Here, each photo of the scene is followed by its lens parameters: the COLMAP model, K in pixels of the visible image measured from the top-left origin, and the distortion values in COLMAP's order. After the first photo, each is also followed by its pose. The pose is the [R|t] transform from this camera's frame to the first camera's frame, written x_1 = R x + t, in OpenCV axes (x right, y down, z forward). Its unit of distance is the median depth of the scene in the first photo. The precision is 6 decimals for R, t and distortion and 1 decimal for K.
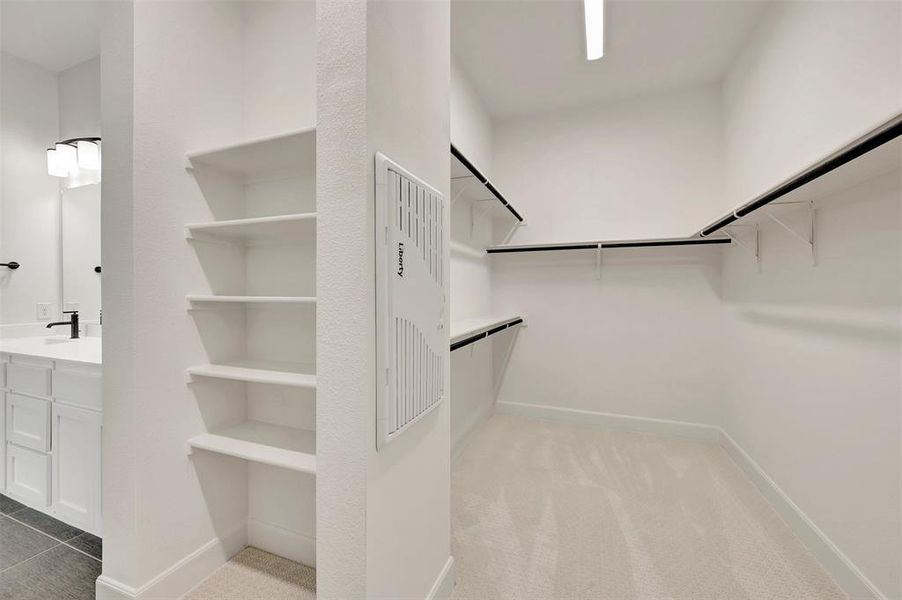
lens RADIAL K [[358.6, 0, 454.9], [0, 358.6, 297.5], [0, 0, 1]] dist [0.003092, -0.000524]
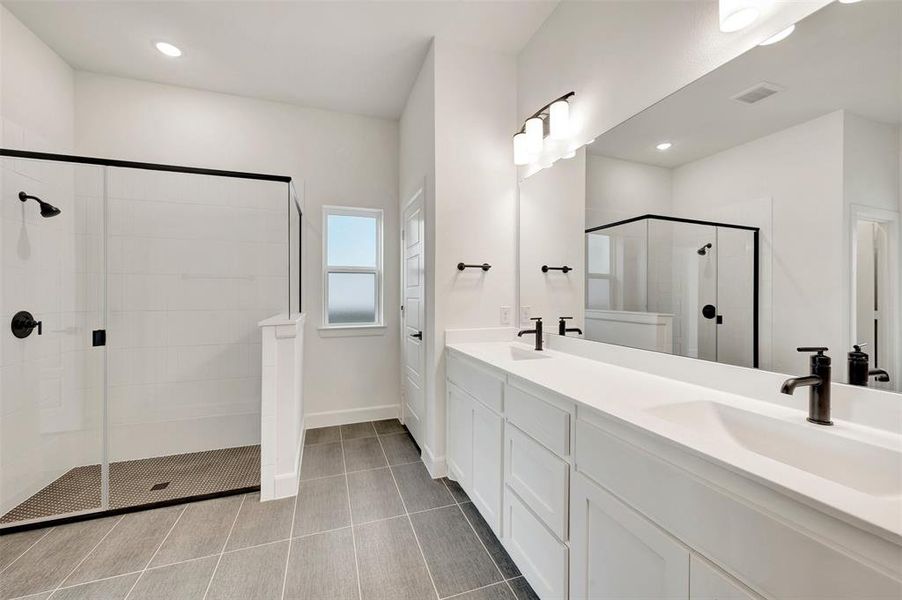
lens RADIAL K [[358.6, 0, 448.9], [0, 358.6, 299.7], [0, 0, 1]] dist [0.003092, -0.000524]
pose [[0.651499, 0.012379, -0.758548, -0.564648], [-0.010017, 0.999920, 0.007714, -0.007898], [0.758583, 0.002573, 0.651571, 0.300395]]
